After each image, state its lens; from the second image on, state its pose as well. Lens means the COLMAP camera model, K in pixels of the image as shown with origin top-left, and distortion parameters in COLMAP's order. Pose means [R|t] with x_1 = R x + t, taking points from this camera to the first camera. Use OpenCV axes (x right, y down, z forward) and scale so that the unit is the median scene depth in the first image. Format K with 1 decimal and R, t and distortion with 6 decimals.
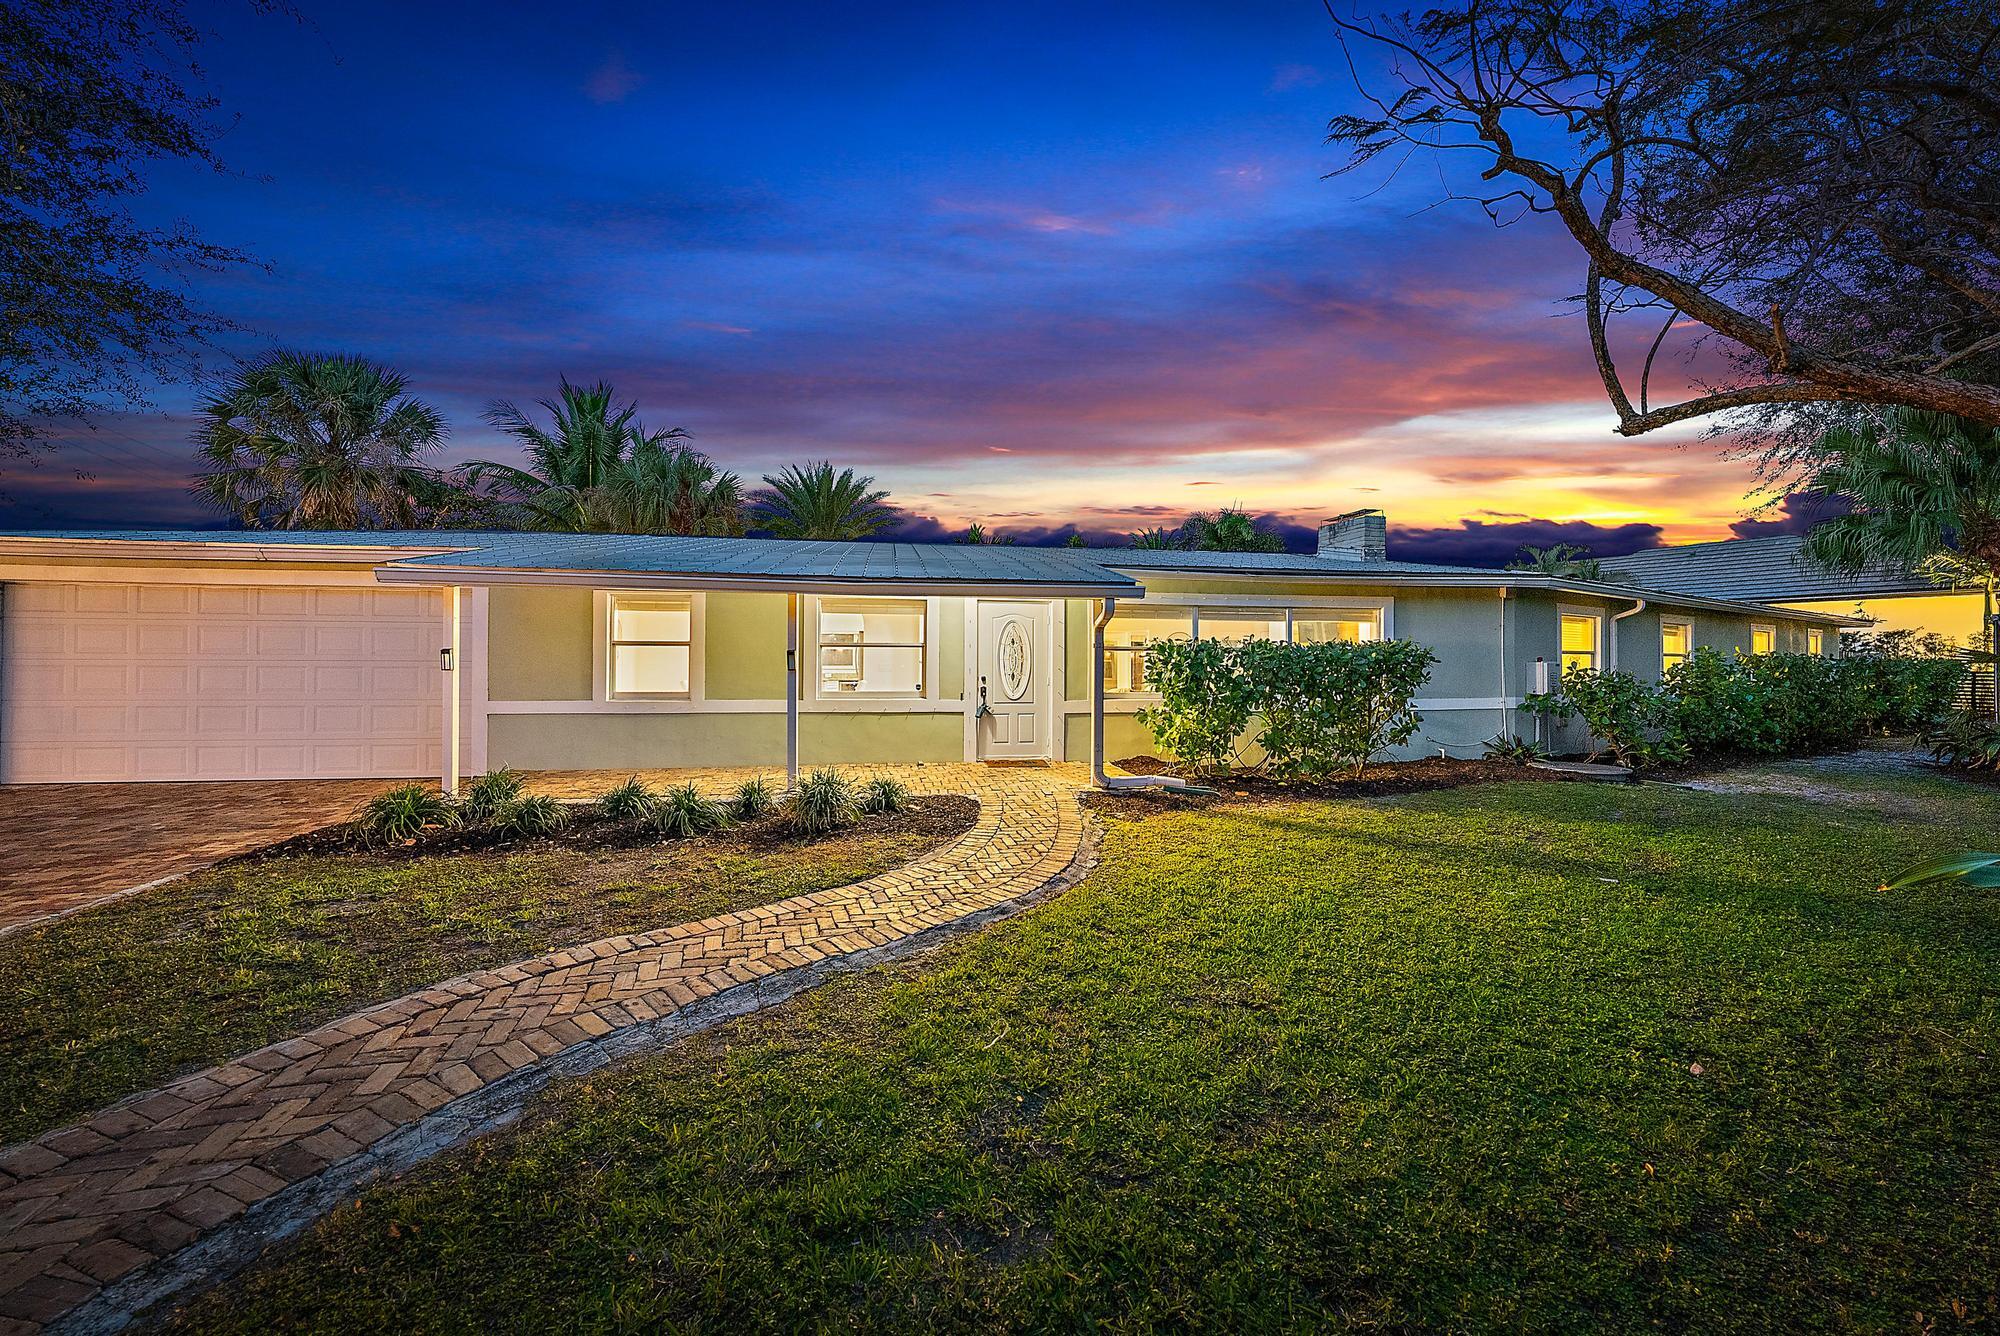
lens RADIAL K [[813.3, 0, 992.6], [0, 813.3, 673.3], [0, 0, 1]] dist [-0.003204, -0.000301]
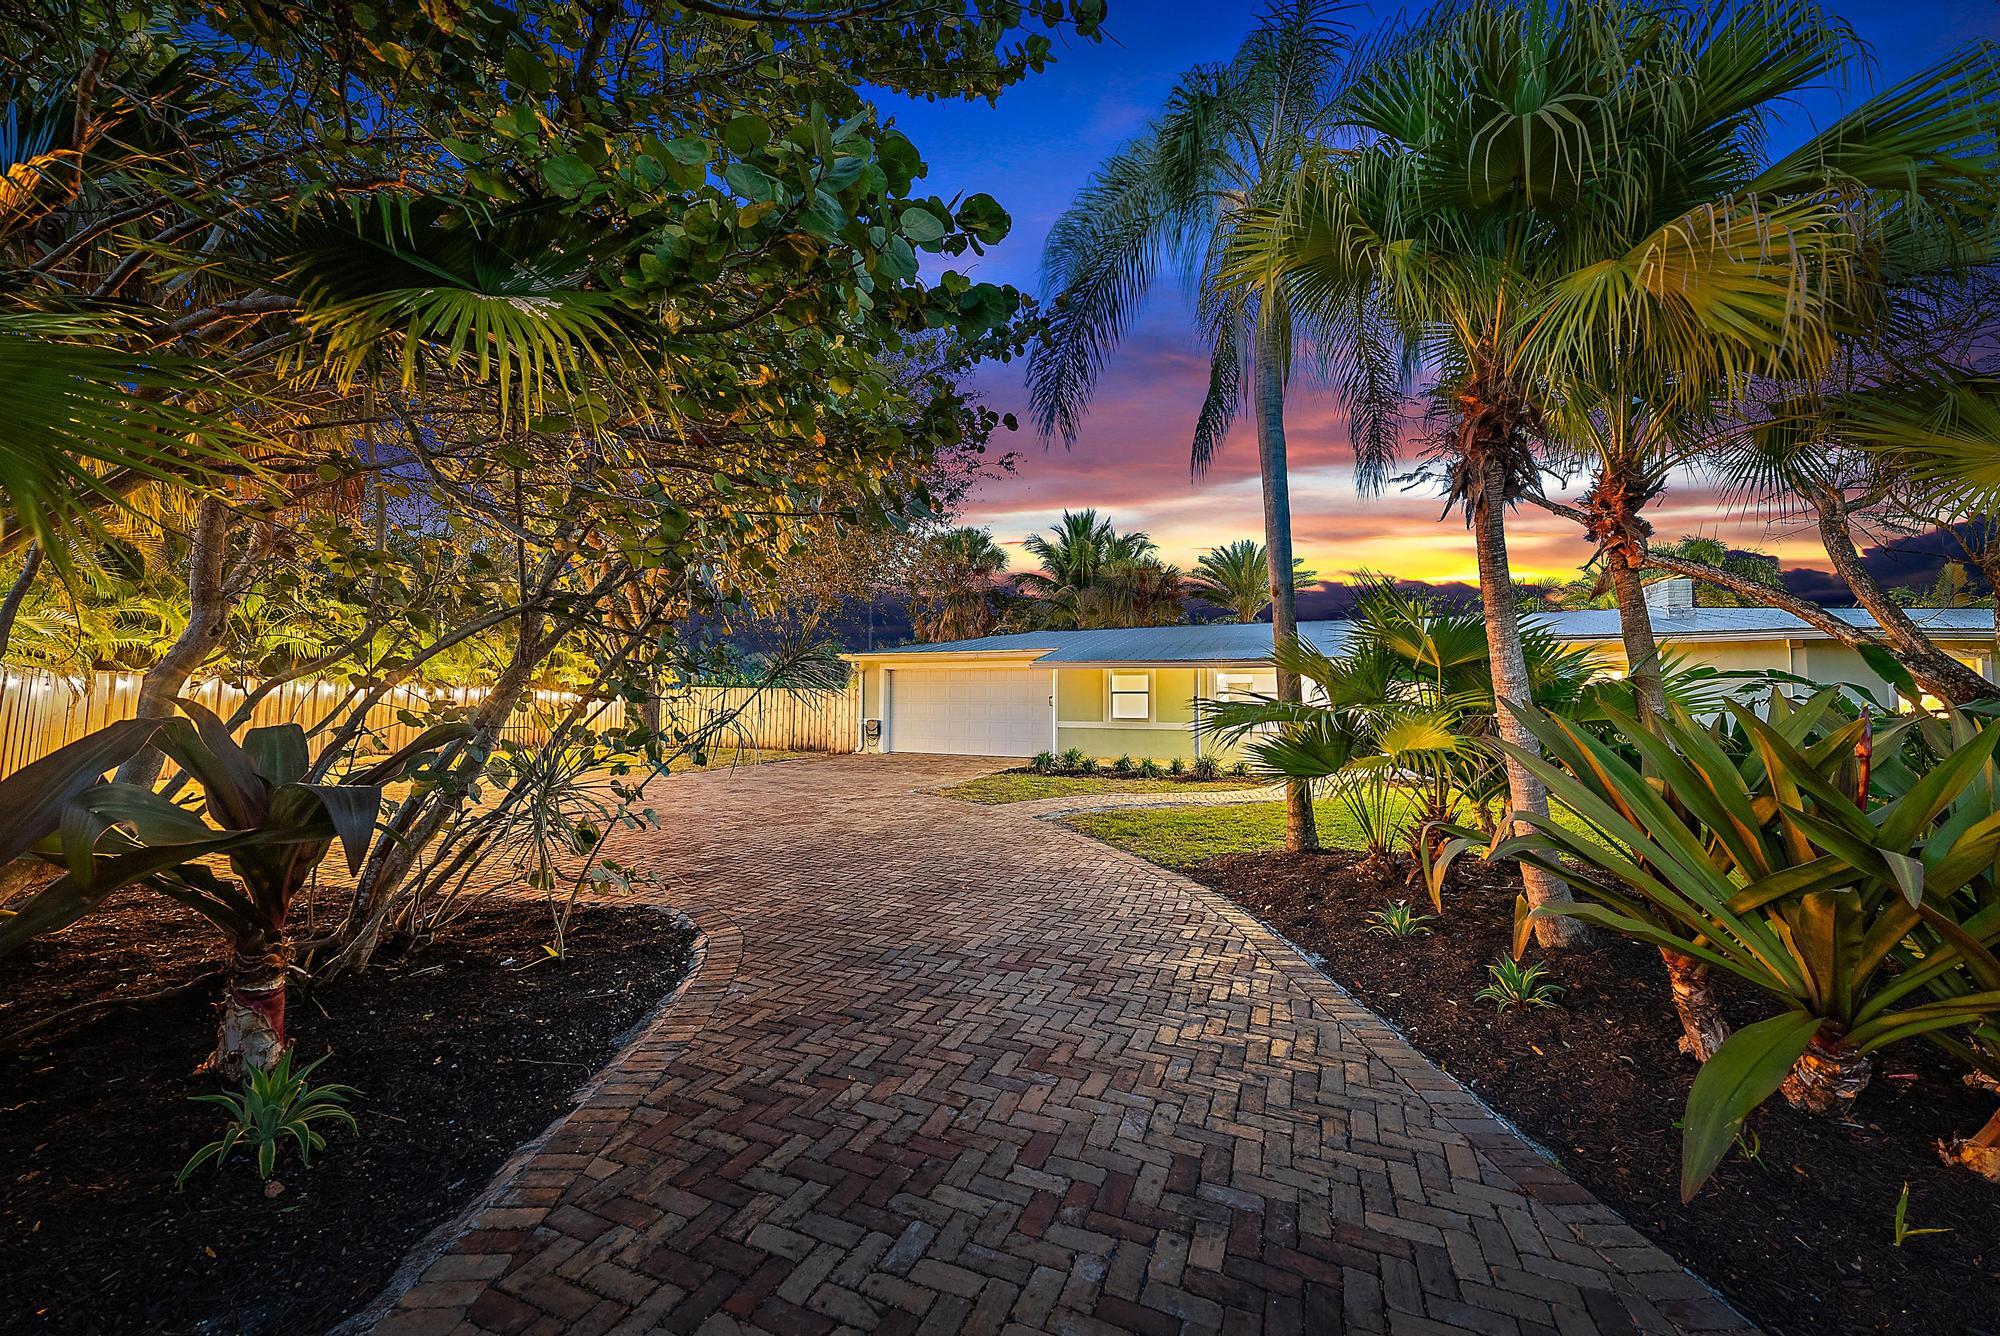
lens RADIAL K [[813.3, 0, 992.6], [0, 813.3, 673.3], [0, 0, 1]] dist [-0.003204, -0.000301]
pose [[0.854537, -0.030253, -0.518508, 0.375722], [0.008040, 0.998953, -0.045033, 0.004487], [0.519328, 0.034314, 0.853886, -1.008767]]
